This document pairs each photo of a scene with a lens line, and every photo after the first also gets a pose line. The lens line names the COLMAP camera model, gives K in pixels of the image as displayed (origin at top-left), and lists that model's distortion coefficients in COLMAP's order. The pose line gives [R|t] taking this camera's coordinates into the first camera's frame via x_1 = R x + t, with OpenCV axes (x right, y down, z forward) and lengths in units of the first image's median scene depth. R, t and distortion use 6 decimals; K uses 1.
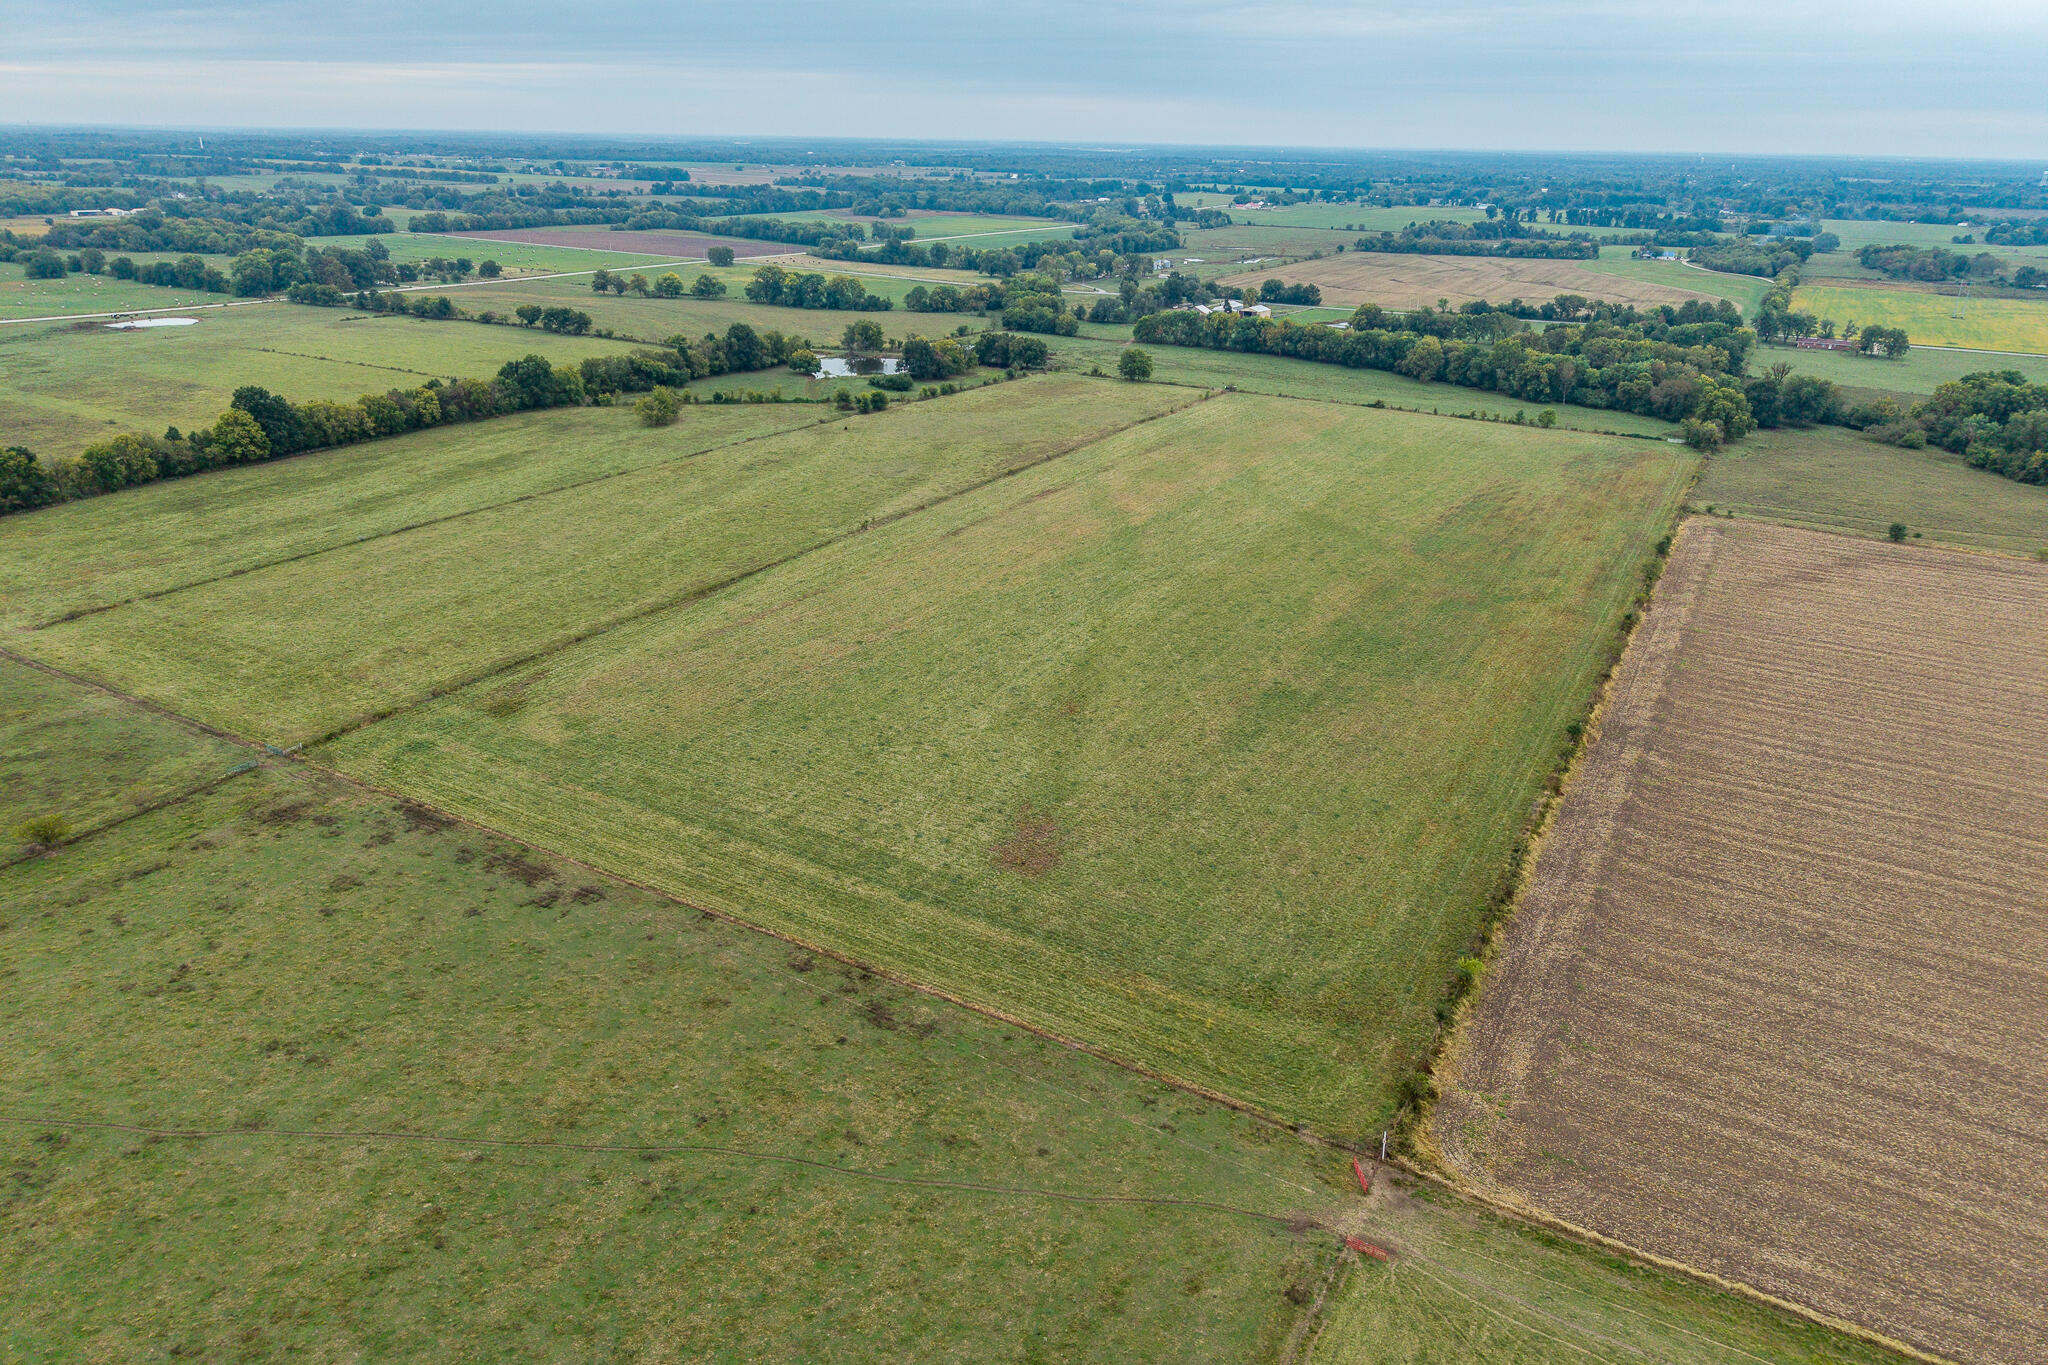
lens RADIAL K [[1367.9, 0, 1026.9], [0, 1367.9, 689.5], [0, 0, 1]] dist [0.030372, -0.036308]
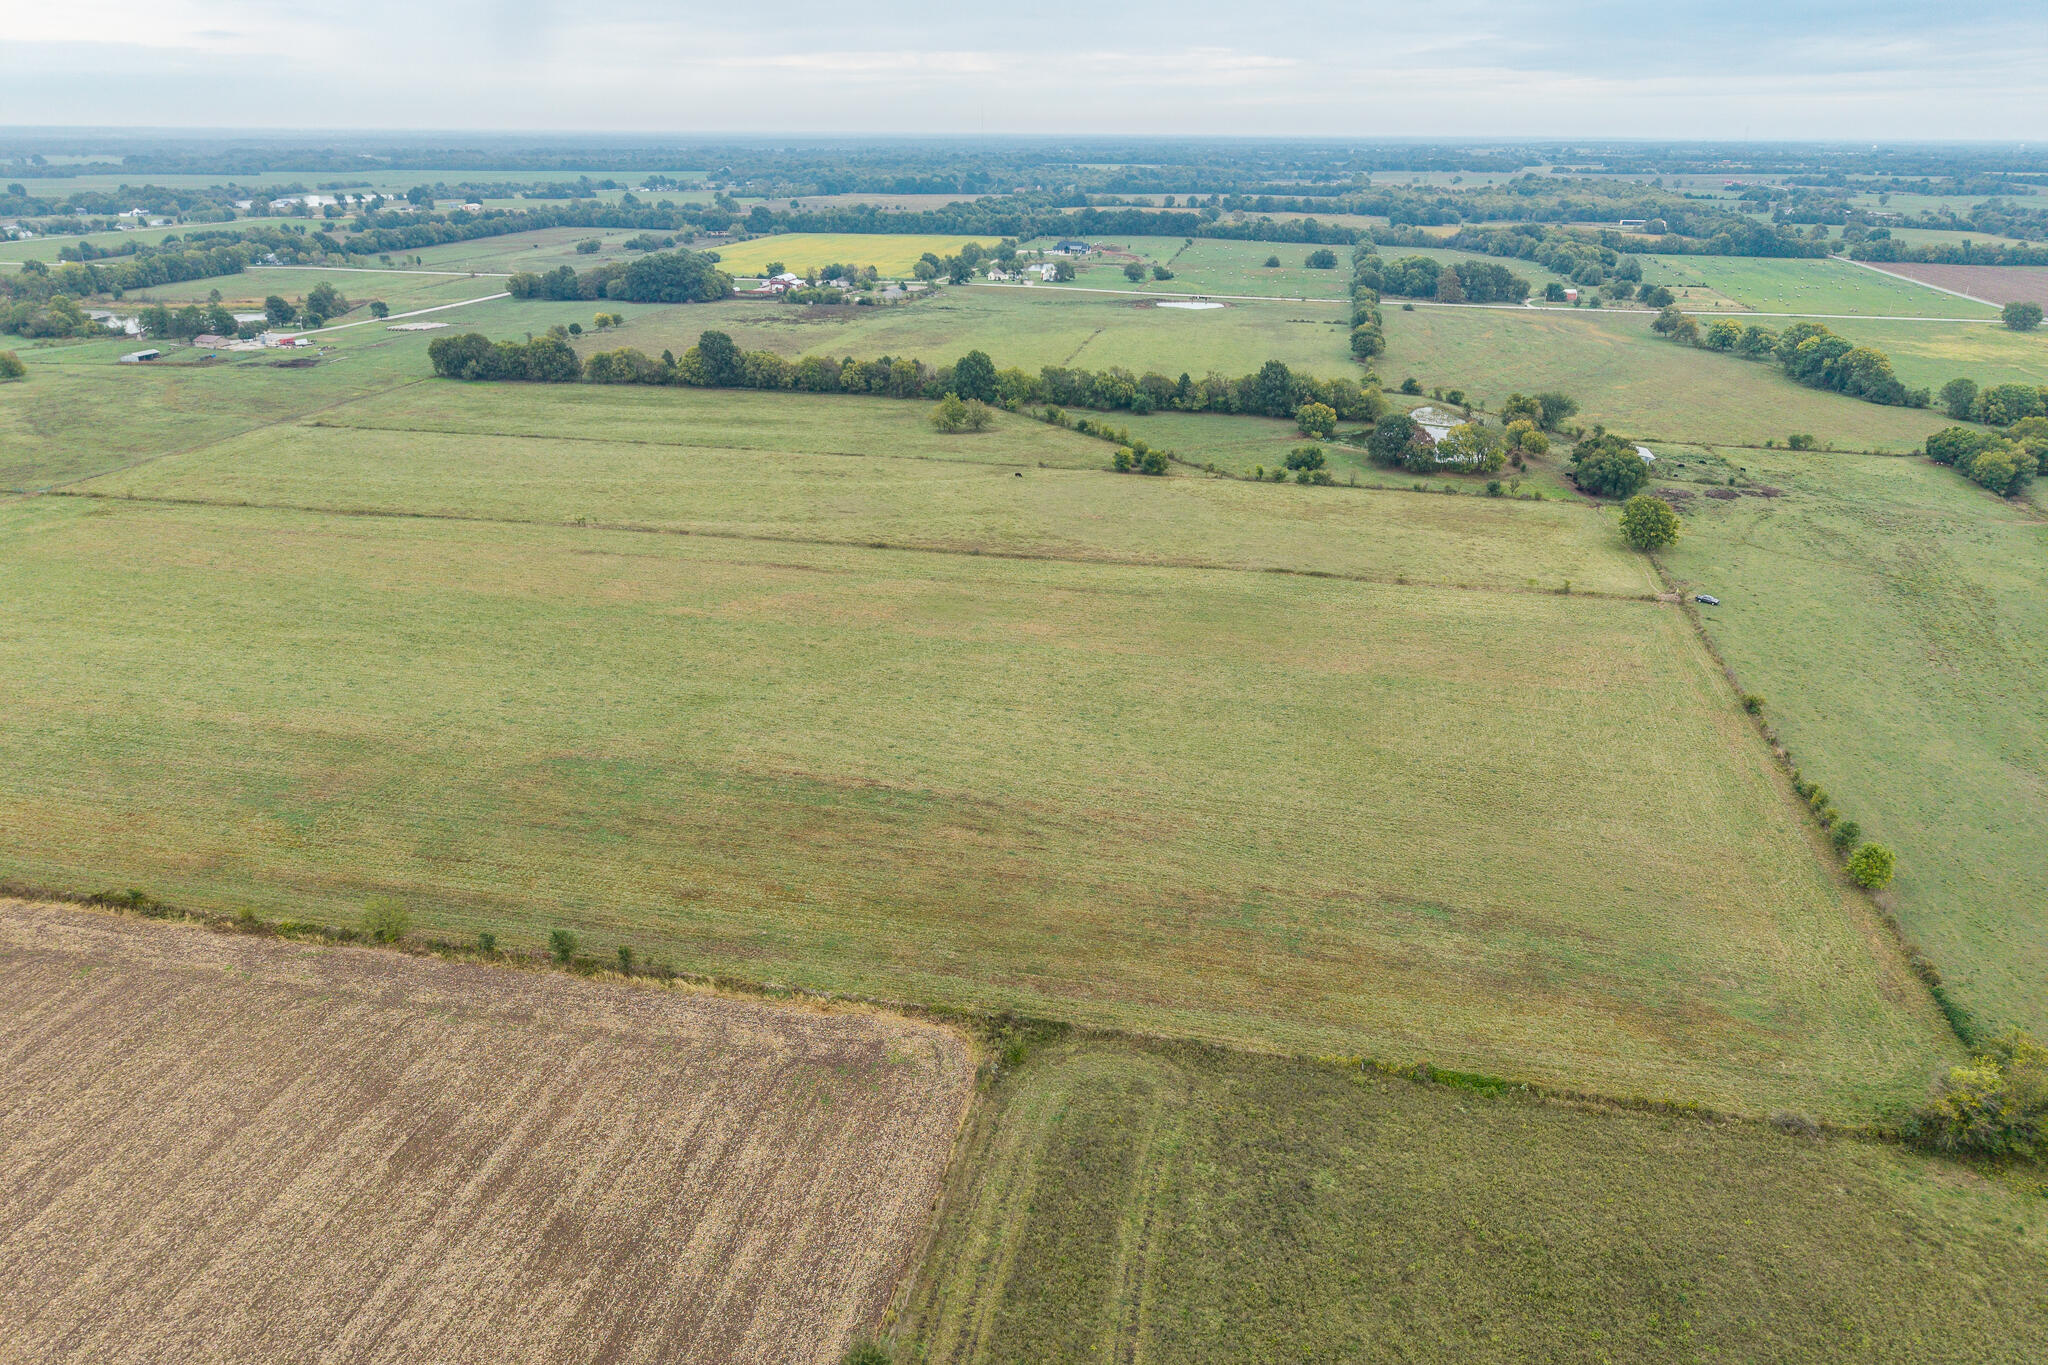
lens RADIAL K [[1354.5, 0, 1024.0], [0, 1354.5, 682.5], [0, 0, 1]] dist [0.038738, -0.036699]
pose [[0.302742, 0.345543, -0.888227, 0.874466], [-0.359305, 0.904576, 0.229438, -0.345857], [0.882750, 0.249684, 0.398009, 0.882415]]
